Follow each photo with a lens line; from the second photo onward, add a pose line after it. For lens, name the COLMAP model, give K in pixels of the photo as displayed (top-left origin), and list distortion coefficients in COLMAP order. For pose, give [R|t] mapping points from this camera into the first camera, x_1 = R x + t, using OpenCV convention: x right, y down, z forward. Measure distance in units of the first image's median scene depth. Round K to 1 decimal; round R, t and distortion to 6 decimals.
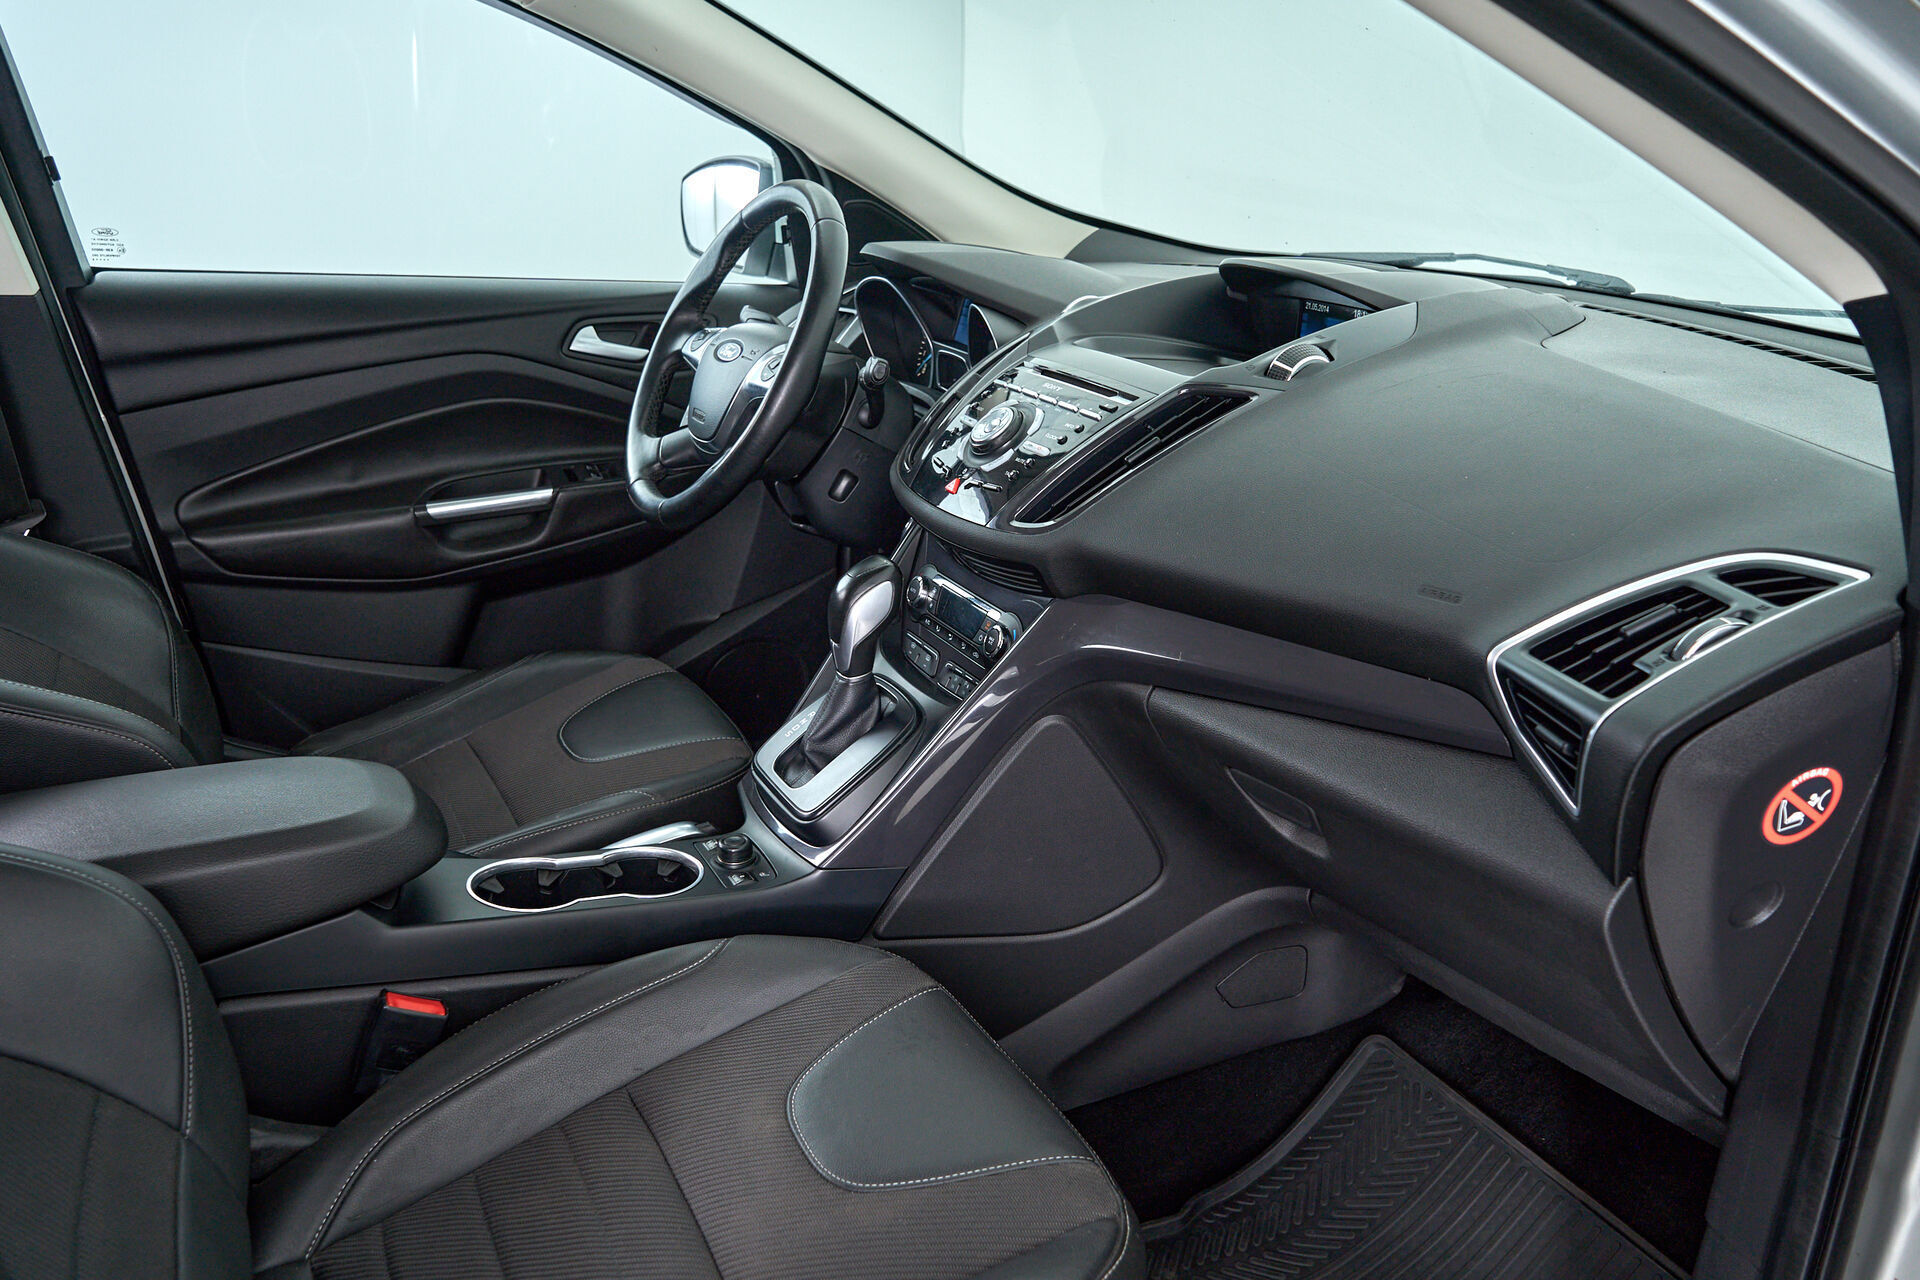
lens RADIAL K [[1568.5, 0, 960.0], [0, 1568.5, 640.0], [0, 0, 1]] dist [0.009053, -0.001958]
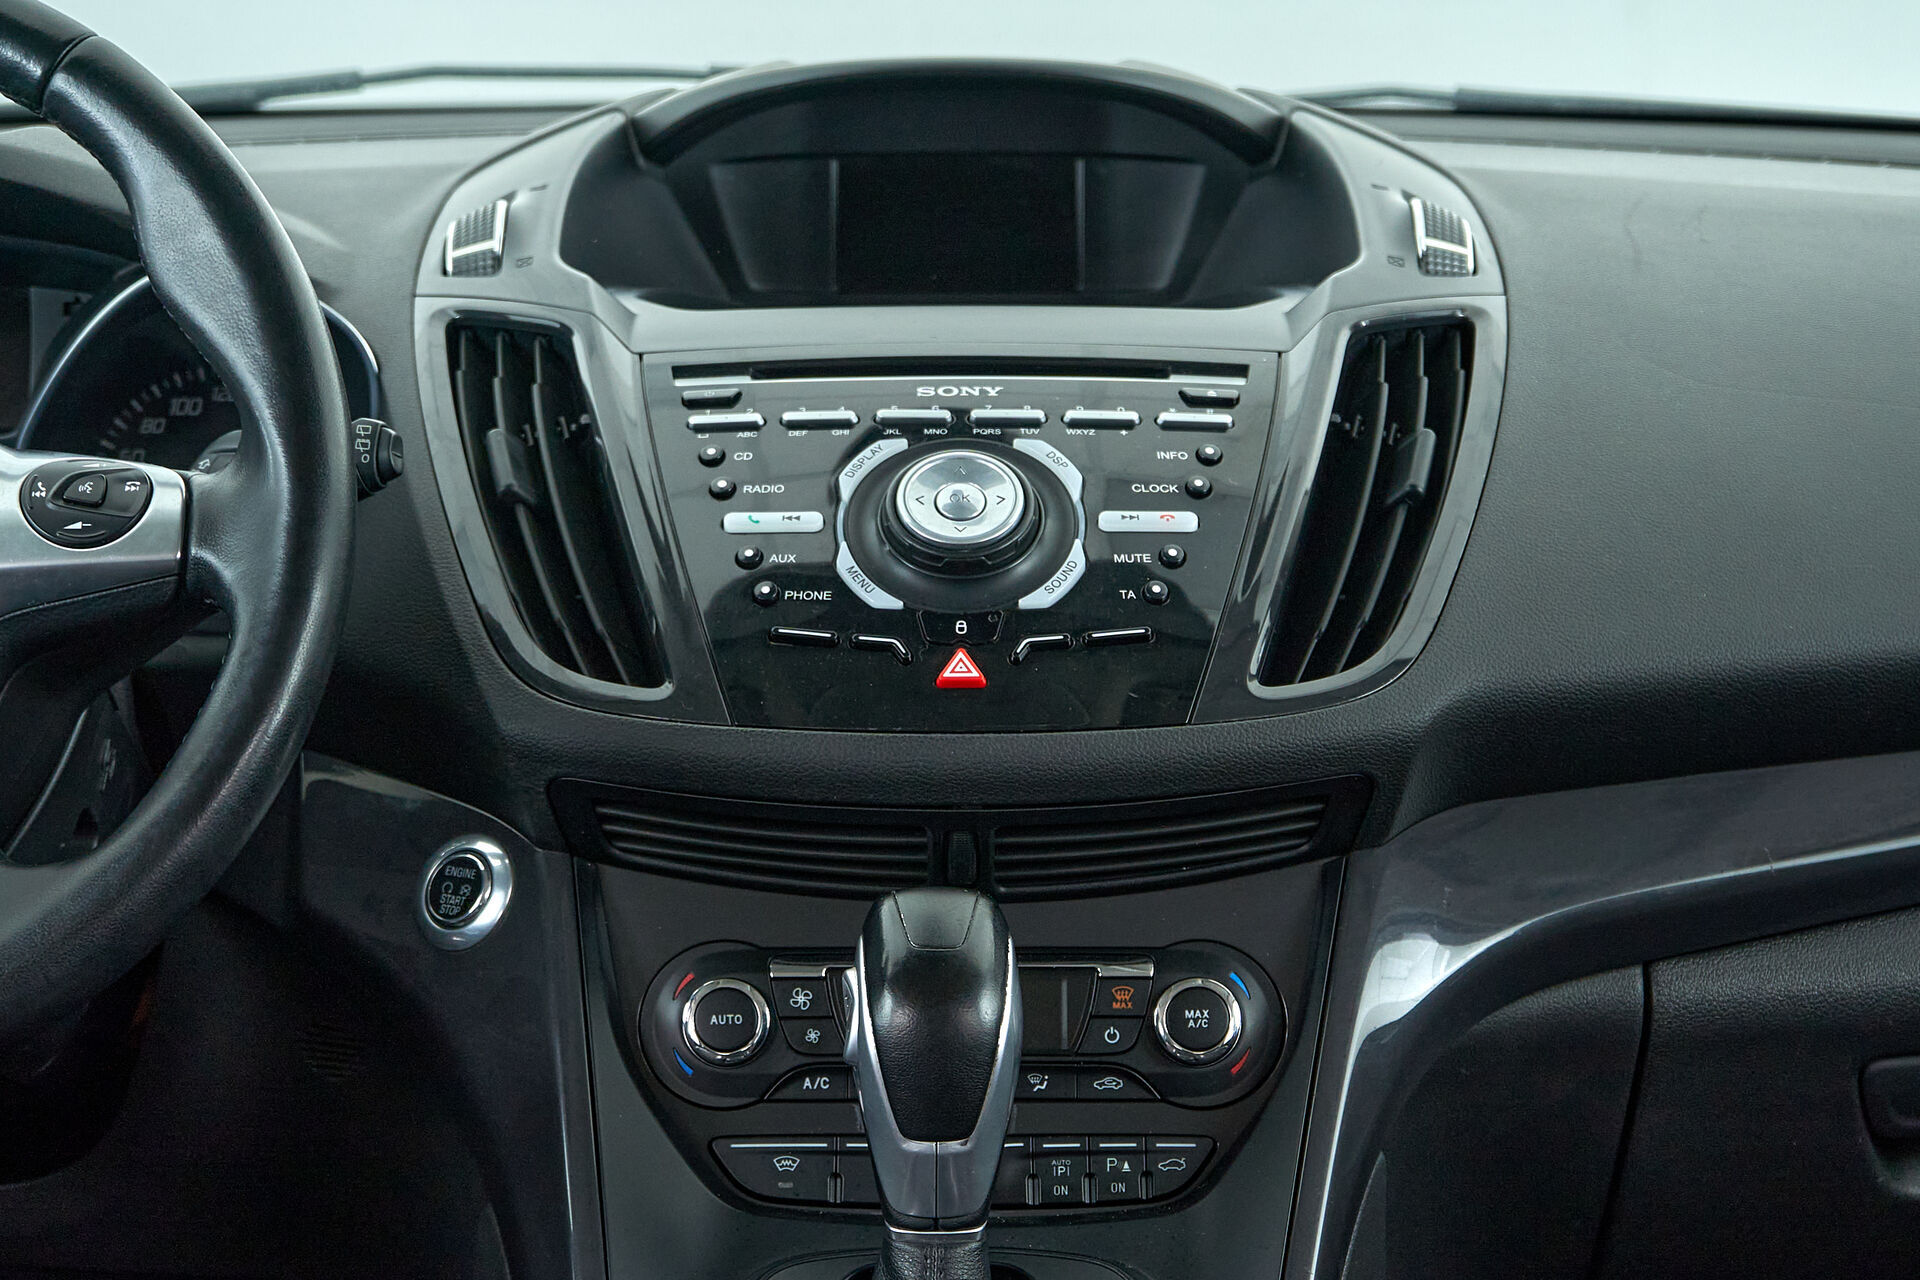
lens RADIAL K [[5124.9, 0, 958.7], [0, 5124.9, 926.5], [0, 0, 1]] dist [0.058253, -0.254035]
pose [[0.442706, -0.212557, 0.871109, -0.923194], [0.302683, 0.949898, 0.077956, -0.114621], [-0.844035, 0.229158, 0.484863, 0.350109]]
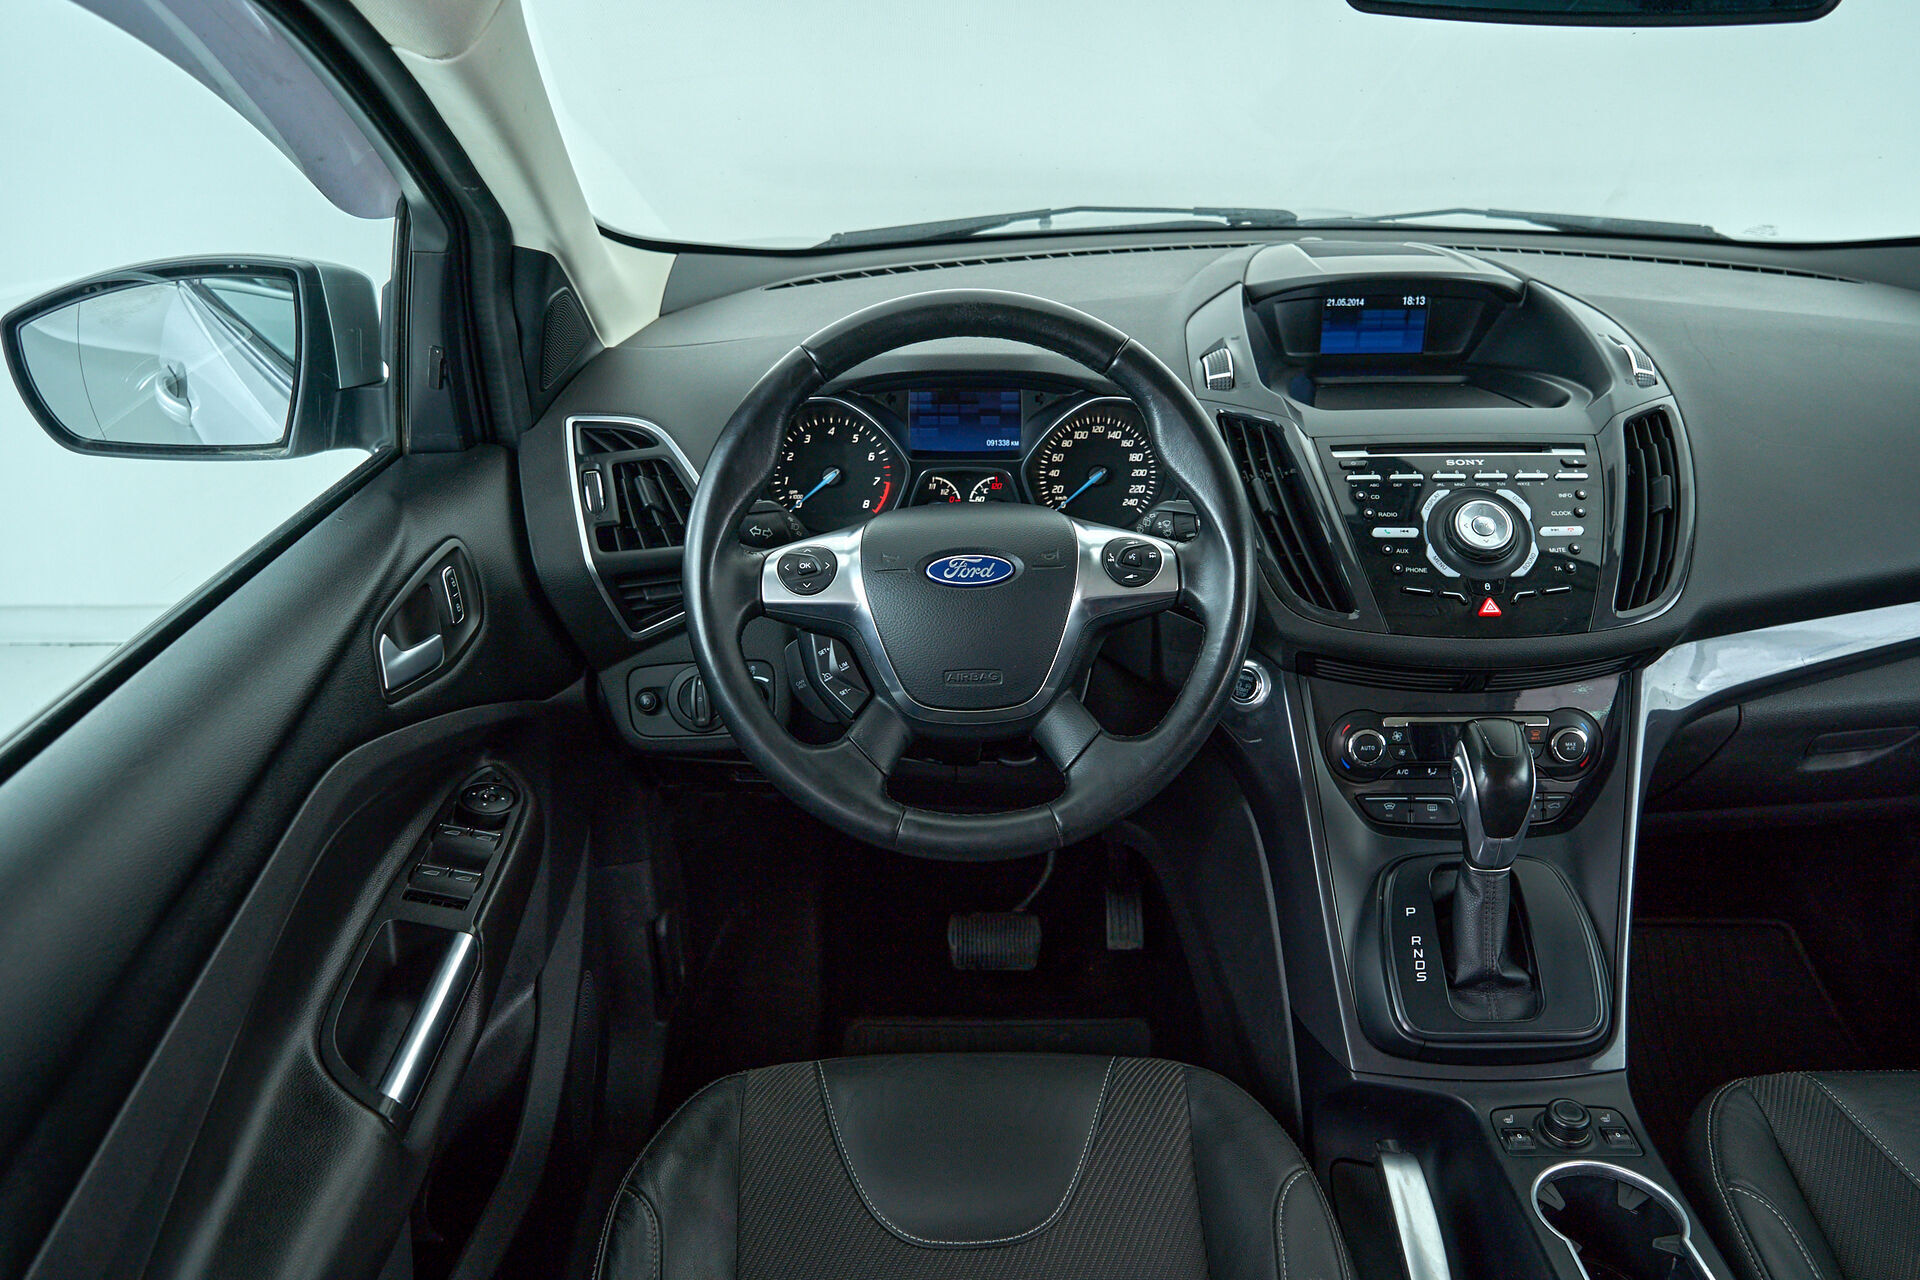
lens RADIAL K [[1568.5, 0, 960.0], [0, 1568.5, 640.0], [0, 0, 1]] dist [0.009053, -0.001958]
pose [[0.441516, -0.403295, 0.801509, -0.695723], [0.308197, 0.907107, 0.286656, -0.351284], [-0.842661, 0.120459, 0.524797, 0.671380]]
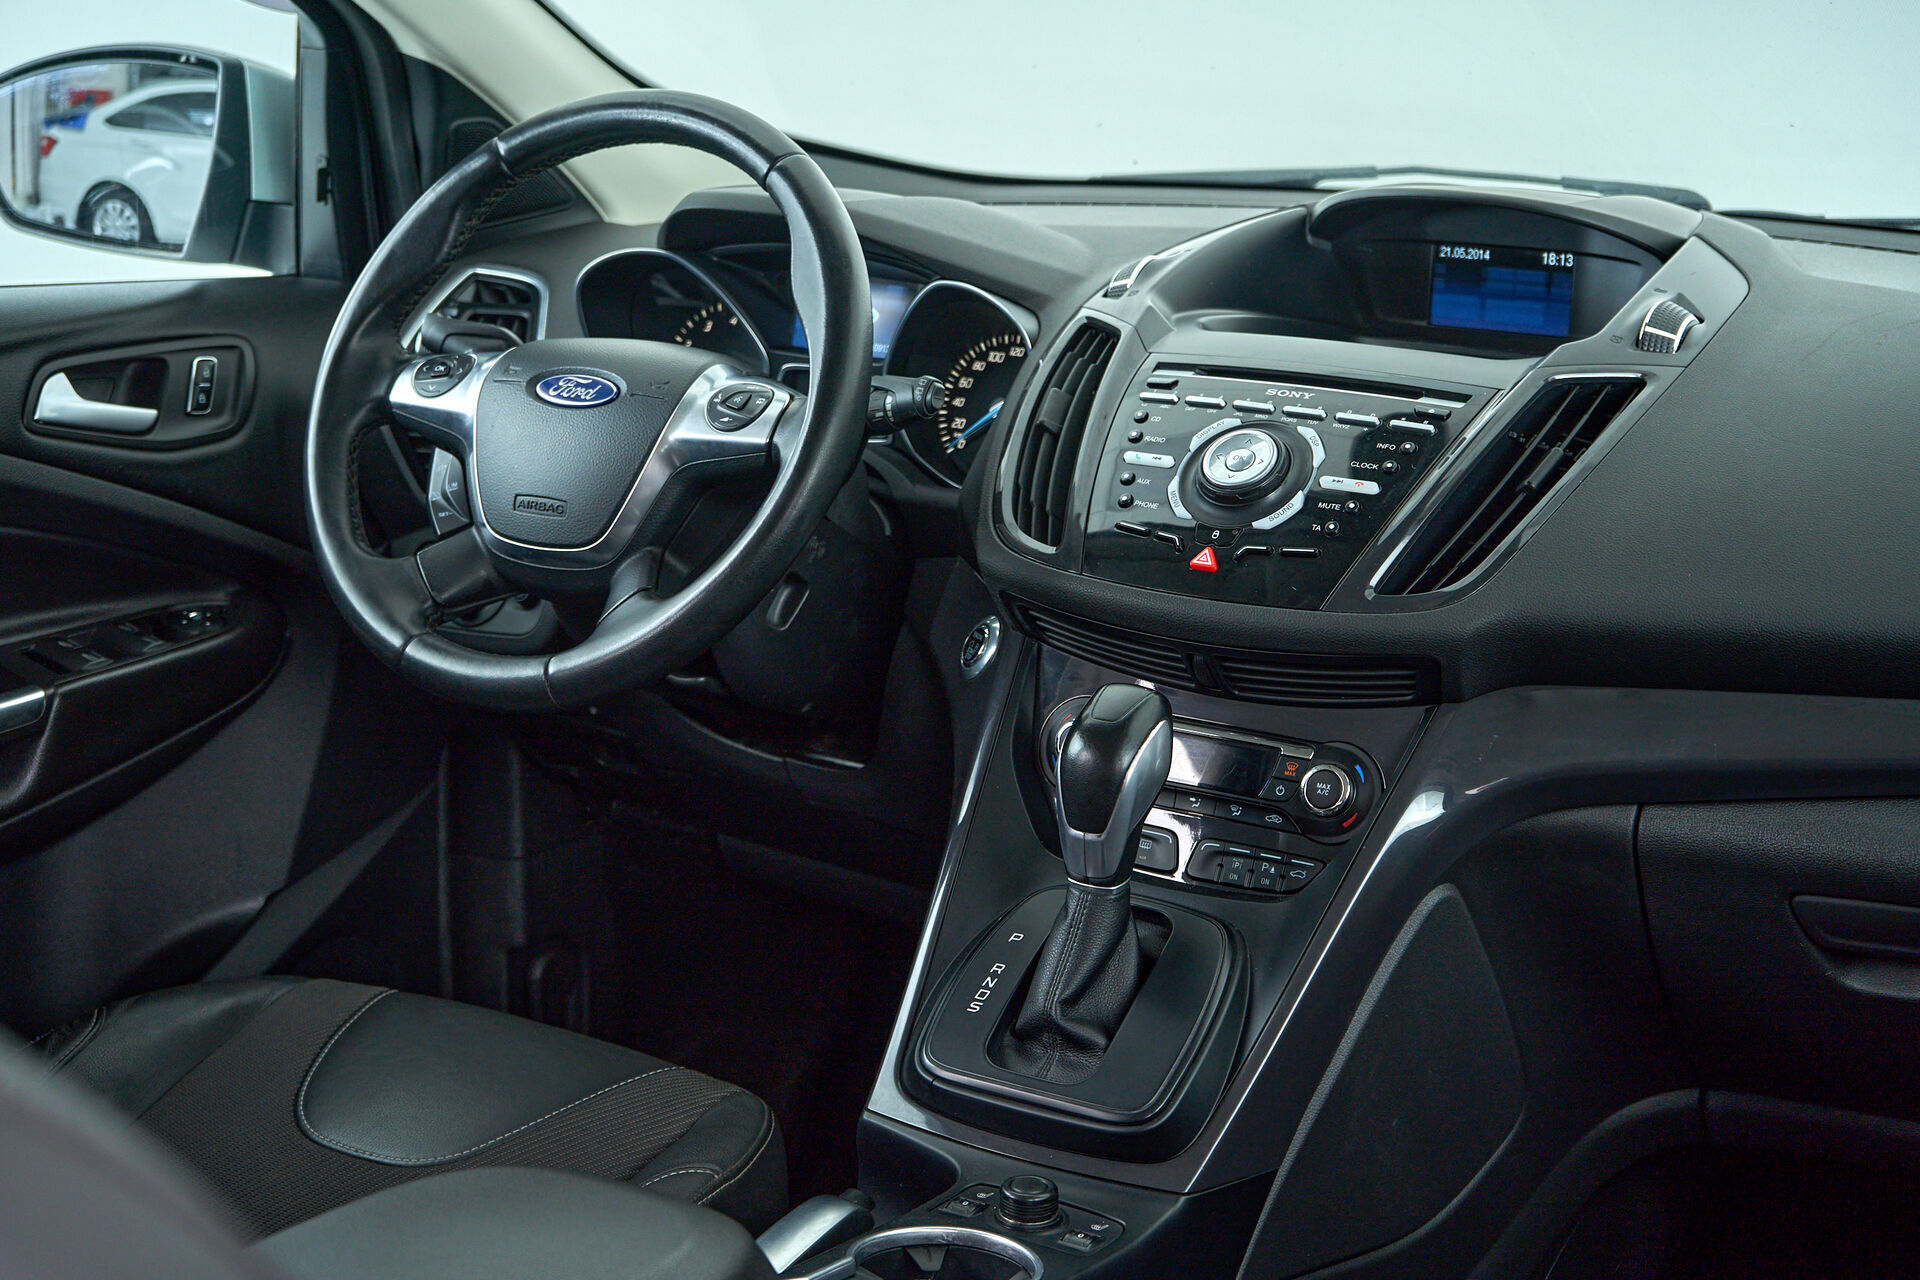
lens RADIAL K [[2996.3, 0, 962.9], [0, 2996.3, 641.0], [0, 0, 1]] dist [0.019027, 0.073241]
pose [[0.856368, -0.122705, 0.501575, -0.591372], [0.164647, 0.985541, -0.040008, -0.028080], [-0.489414, 0.116845, 0.864188, 0.002457]]
